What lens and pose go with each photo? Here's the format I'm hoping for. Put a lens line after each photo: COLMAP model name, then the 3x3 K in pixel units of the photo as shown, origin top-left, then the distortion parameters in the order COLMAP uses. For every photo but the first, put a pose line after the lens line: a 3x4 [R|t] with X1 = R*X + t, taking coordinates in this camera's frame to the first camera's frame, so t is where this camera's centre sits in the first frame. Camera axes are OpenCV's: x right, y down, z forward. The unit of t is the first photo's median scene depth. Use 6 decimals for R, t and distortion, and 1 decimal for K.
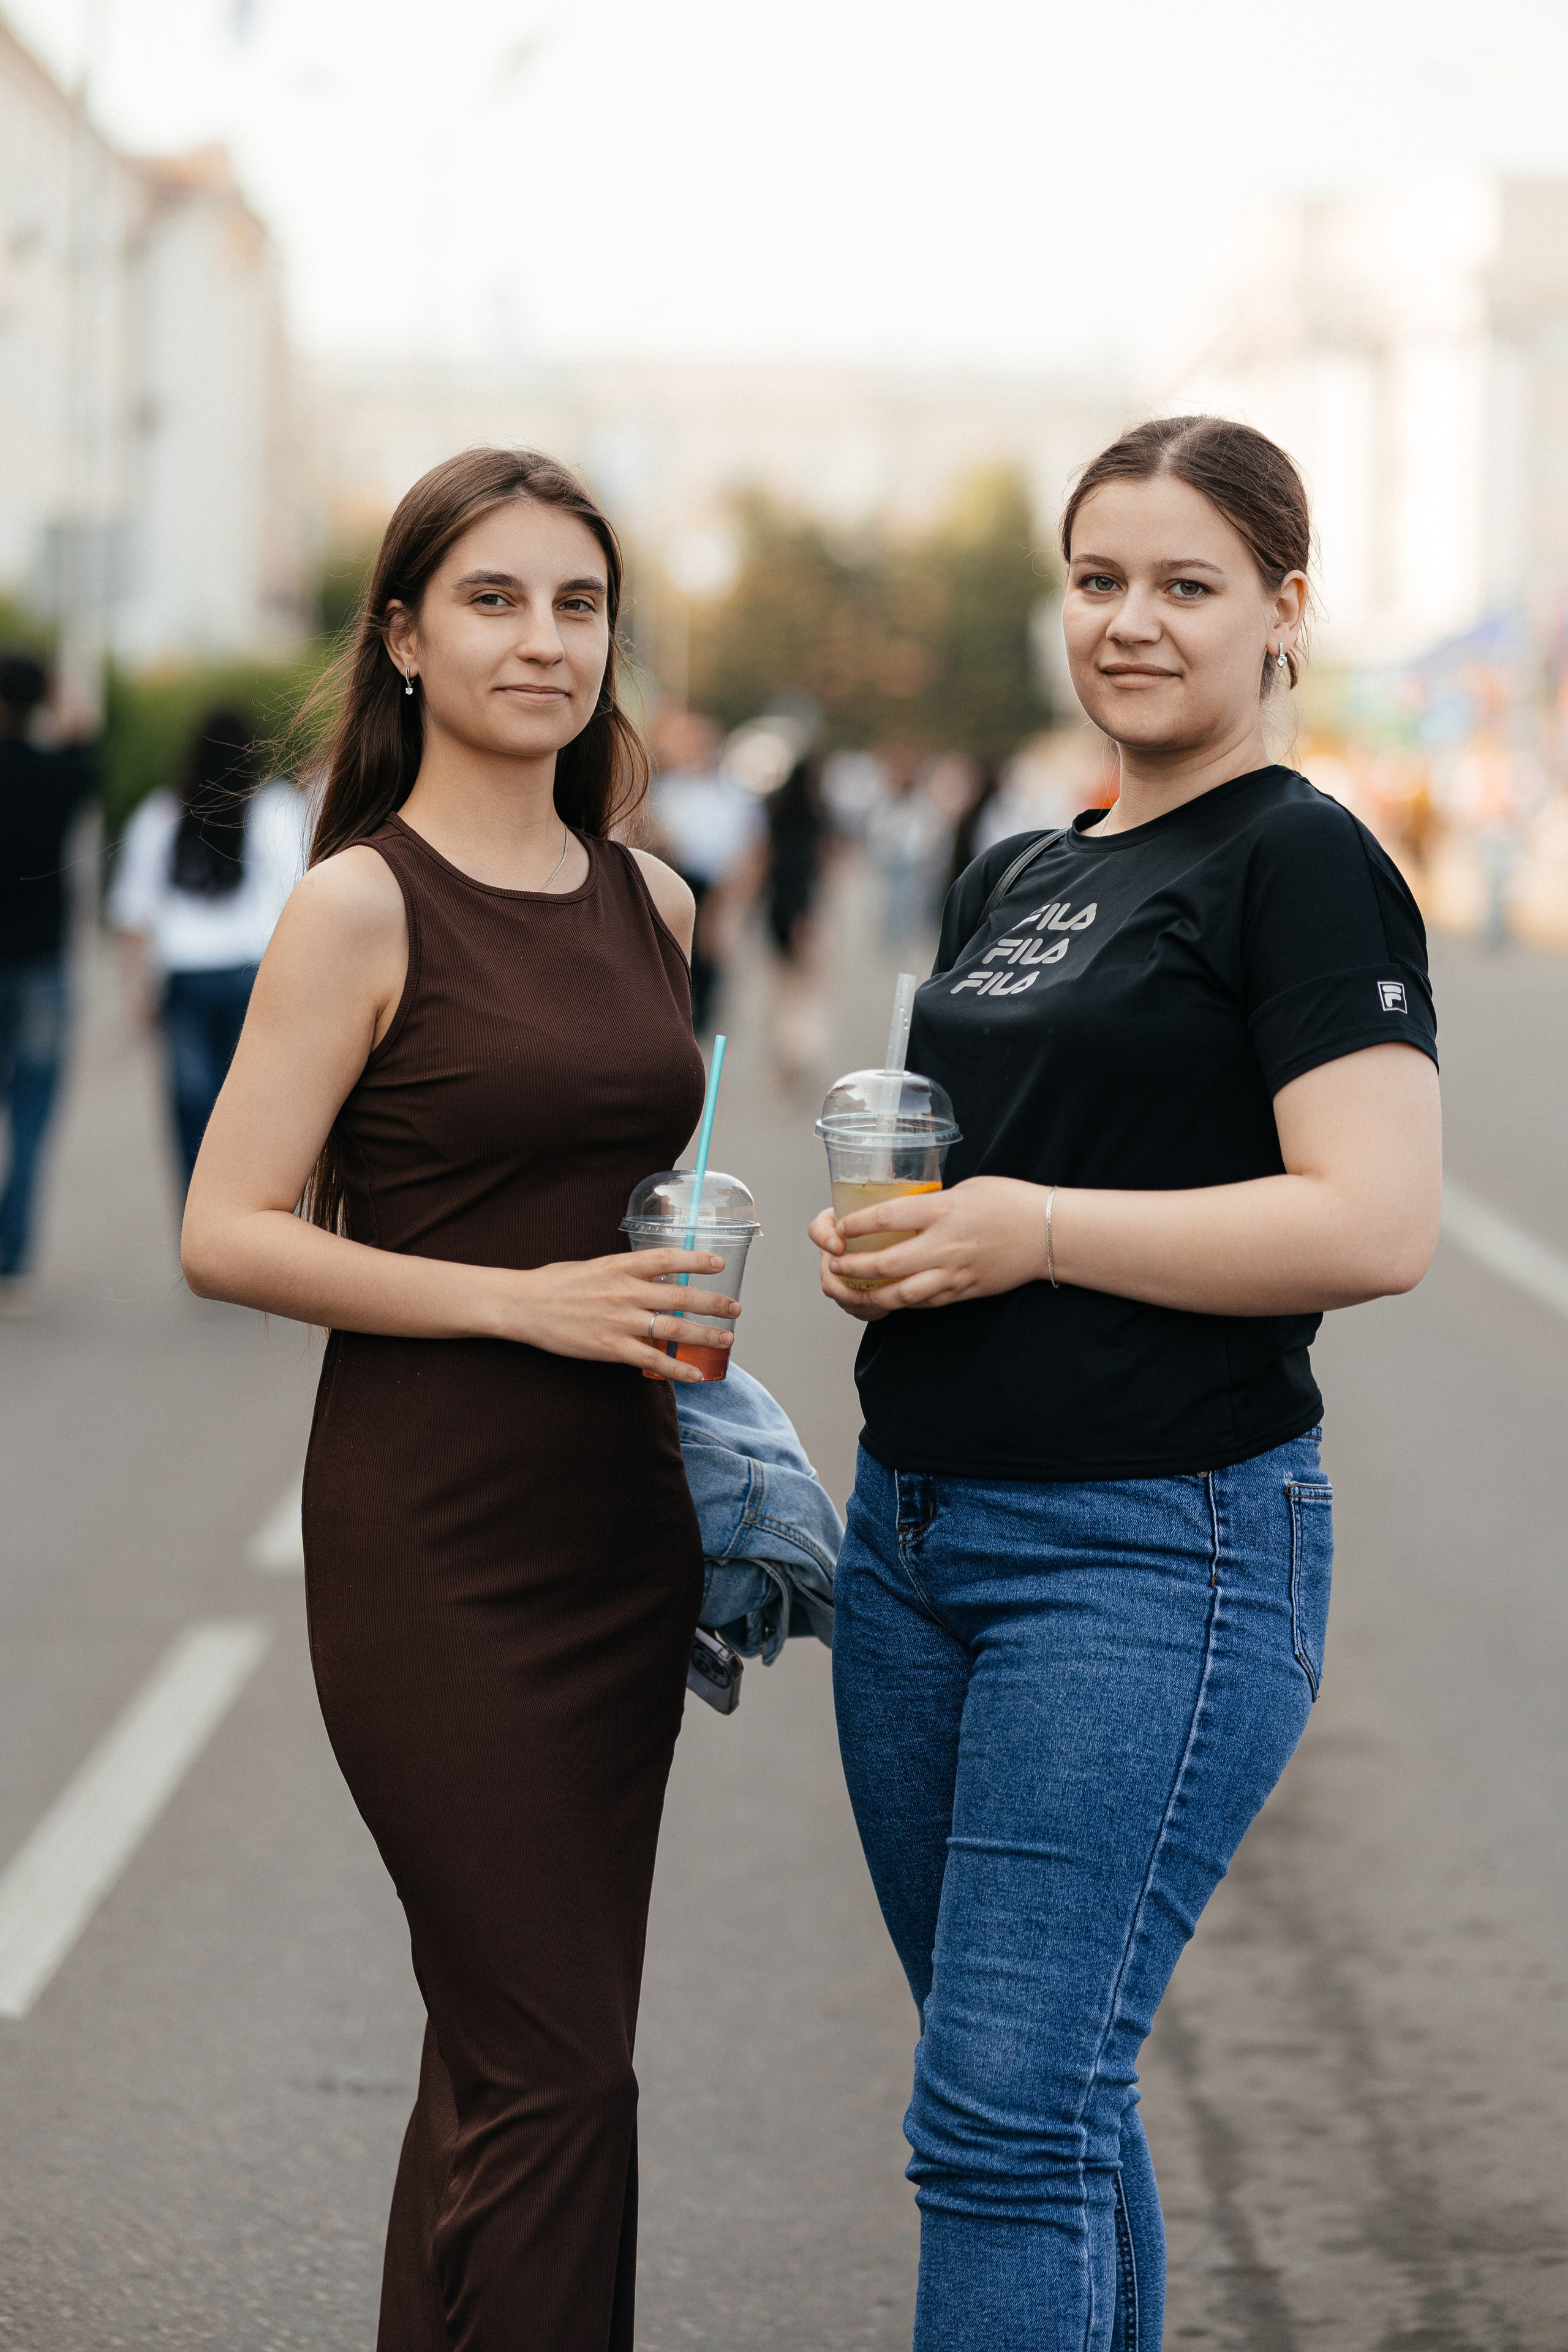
lens RADIAL K [[5812.3, 0, 773.2], [0, 5812.3, 1165.0], [0, 0, 1]] dist [-0.259235, 0.000000]
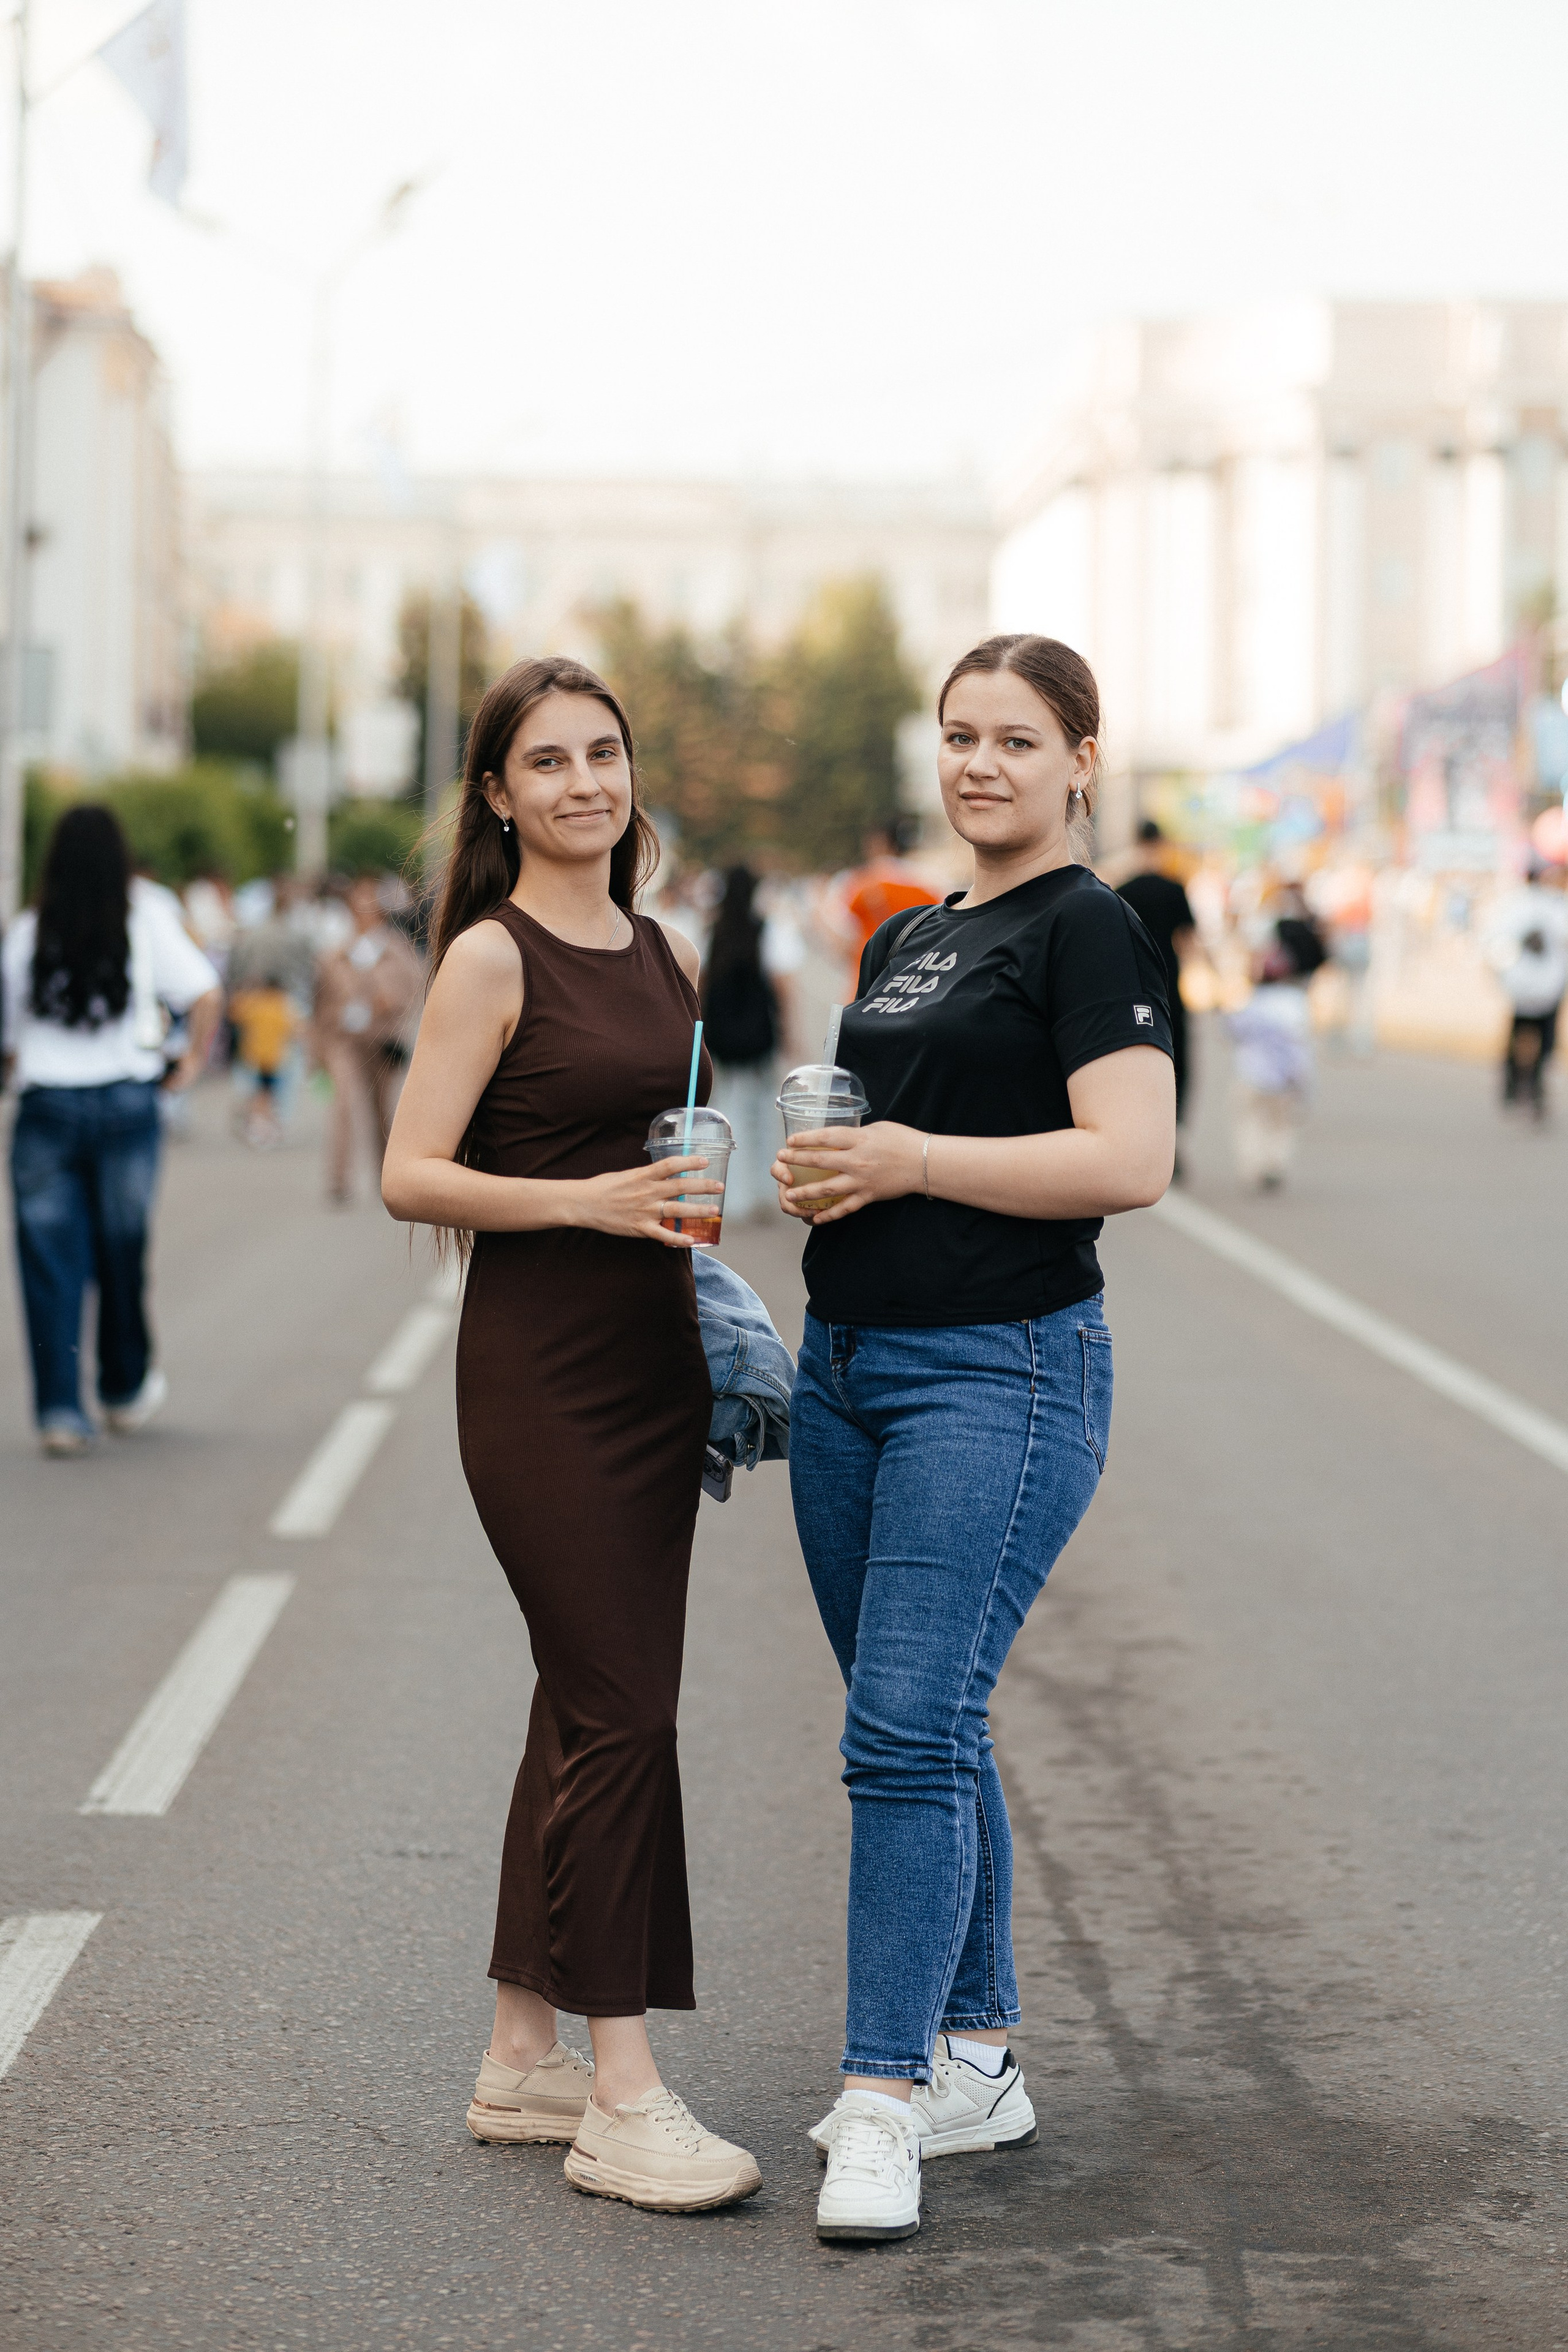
lens RADIAL K [[5812.3, 0, 793.1], [0, 5812.3, 1183.9], [0, 0, 1]] dist [-0.259235, 0.000000]
pose [[0.999590, -0.010145, 0.026787, -0.030224], [0.010558, 0.999827, -0.015328, 0.039087], [-0.026626, 0.015605, 0.999524, -0.563947]]
